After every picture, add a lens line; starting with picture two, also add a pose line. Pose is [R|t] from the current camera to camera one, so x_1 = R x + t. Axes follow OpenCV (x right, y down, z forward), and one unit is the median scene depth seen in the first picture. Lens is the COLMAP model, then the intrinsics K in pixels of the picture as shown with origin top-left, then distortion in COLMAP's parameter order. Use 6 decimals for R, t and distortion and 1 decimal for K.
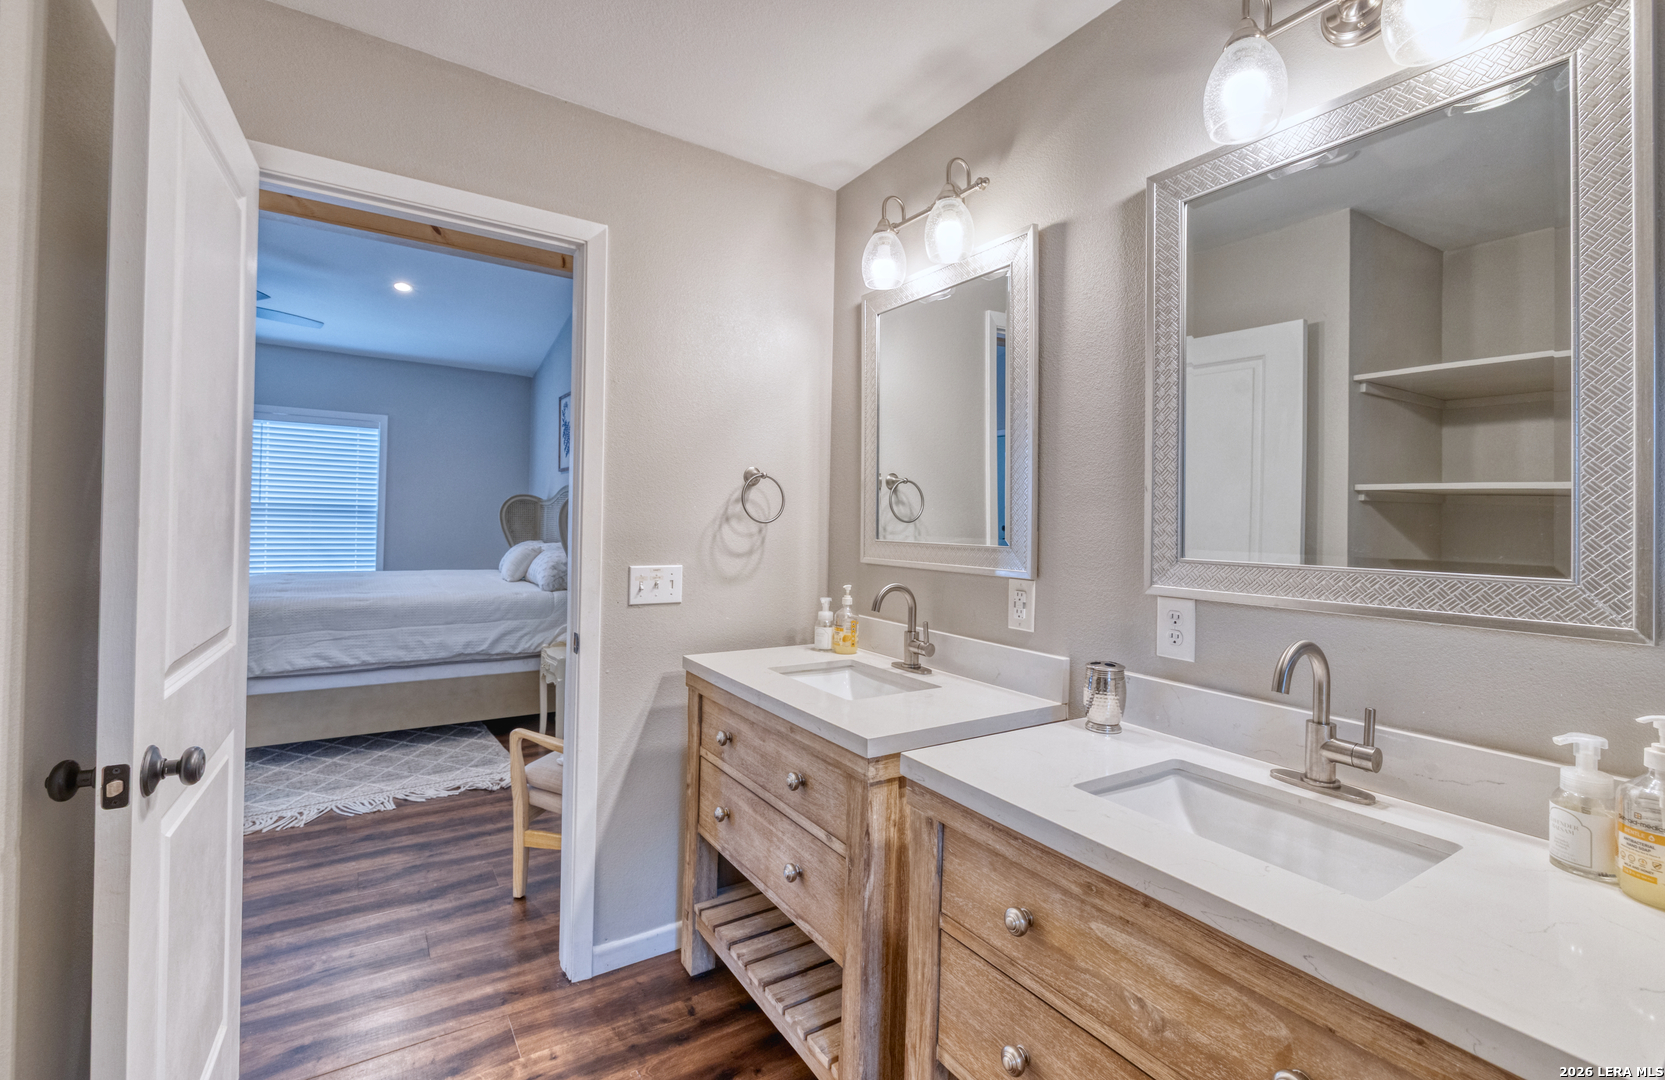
lens RADIAL K [[723.6, 0, 841.1], [0, 723.6, 511.8], [0, 0, 1]] dist [-0.008102, -0.000157]
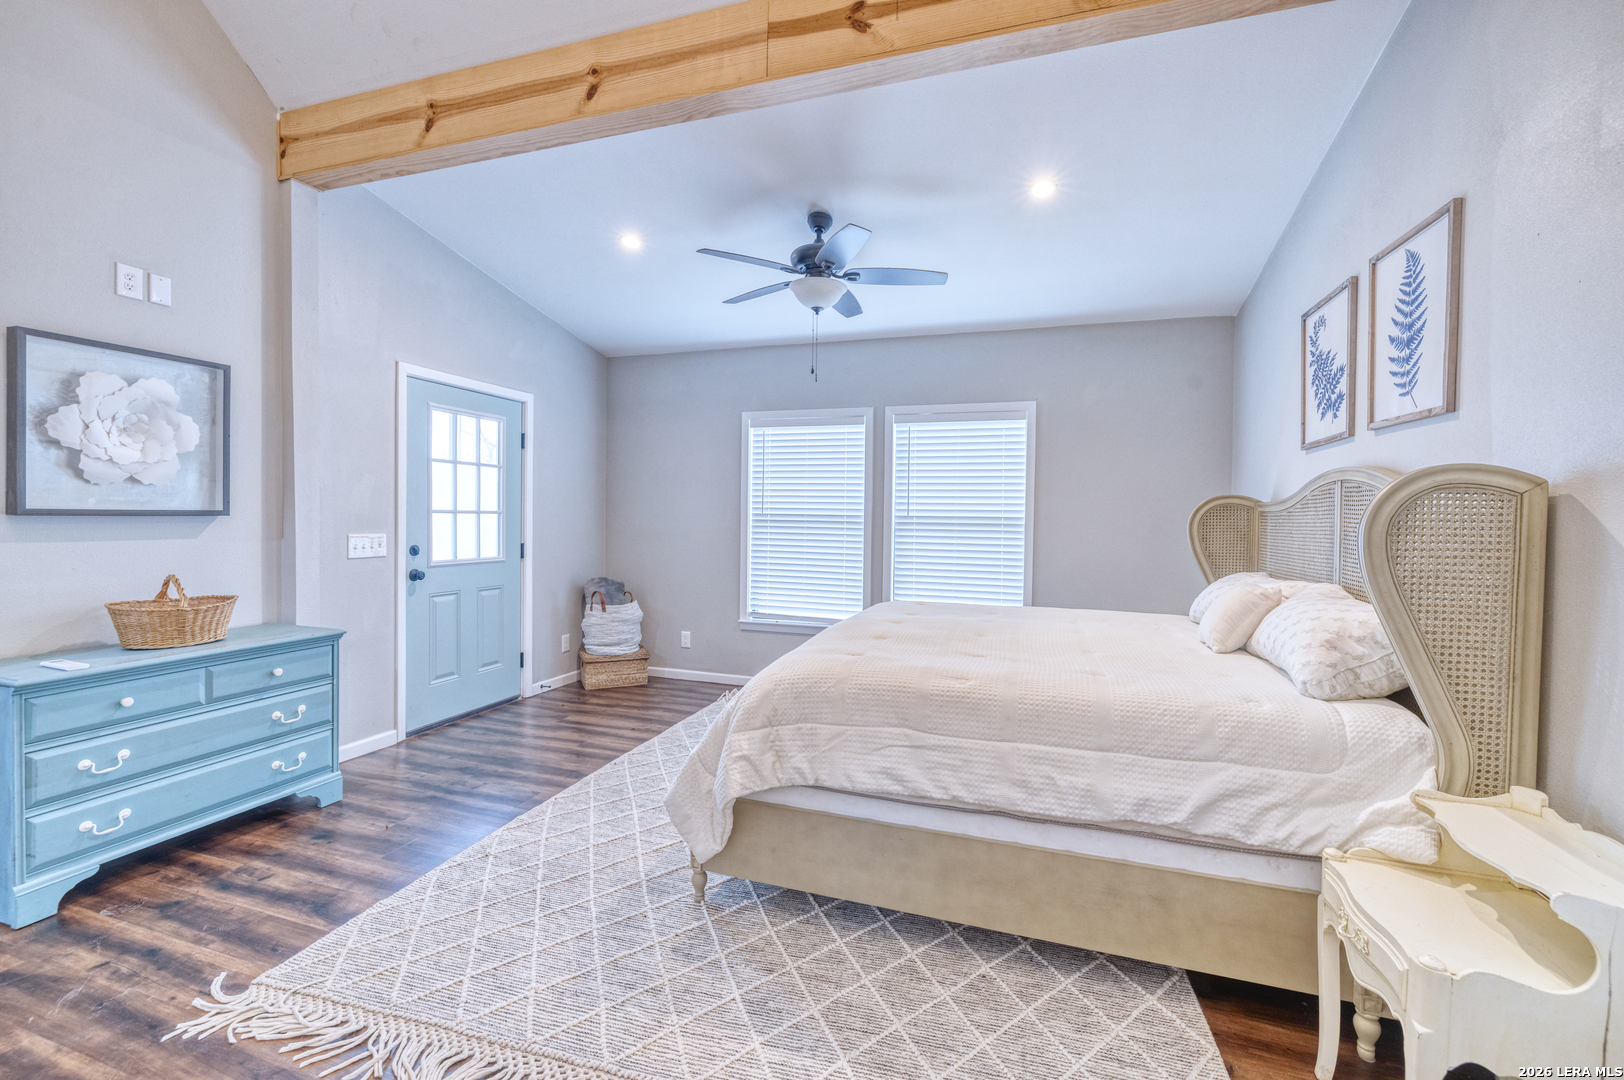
lens RADIAL K [[686.3, 0, 813.4], [0, 686.3, 530.9], [0, 0, 1]] dist [-0.004186, -0.000666]
pose [[0.606693, -0.002191, -0.794933, -0.232156], [0.006448, 0.999977, 0.002164, 0.002969], [0.794910, -0.006439, 0.606693, 0.444461]]
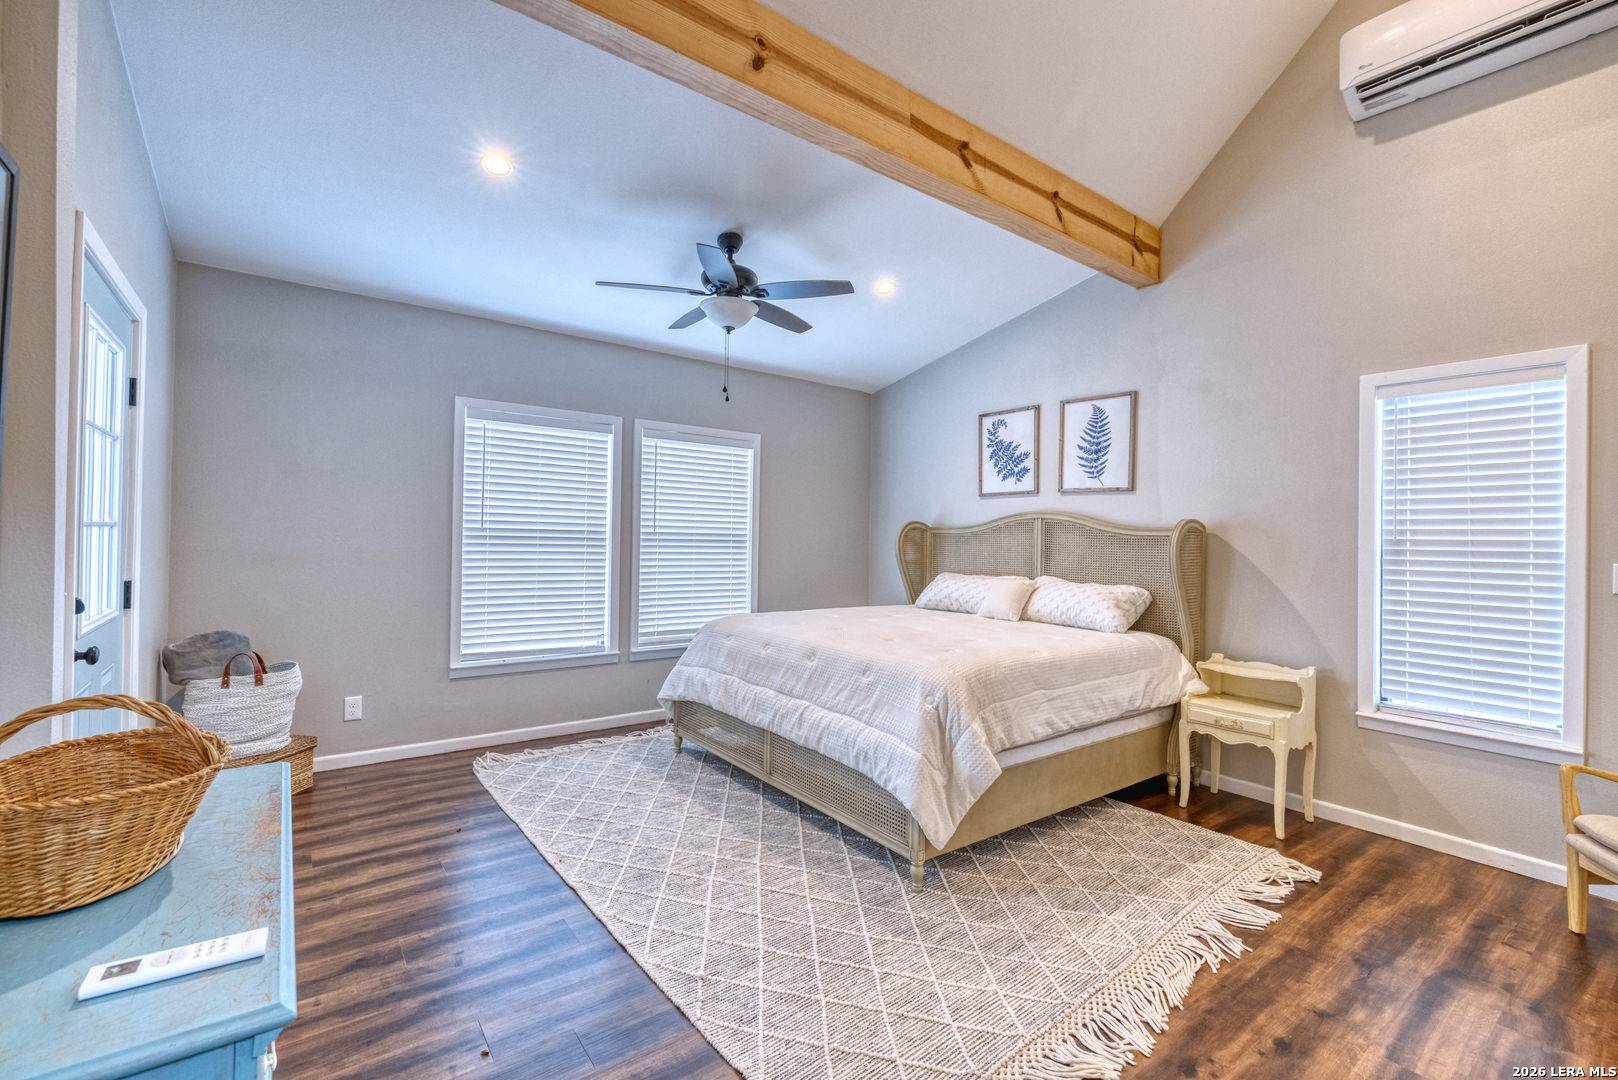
lens RADIAL K [[711.6, 0, 811.8], [0, 711.6, 529.9], [0, 0, 1]] dist [0.009347, 0.000463]
pose [[0.998393, -0.004620, 0.056479, -0.747833], [0.004803, 0.999984, -0.003091, -0.013738], [-0.056464, 0.003357, 0.998399, 0.140394]]
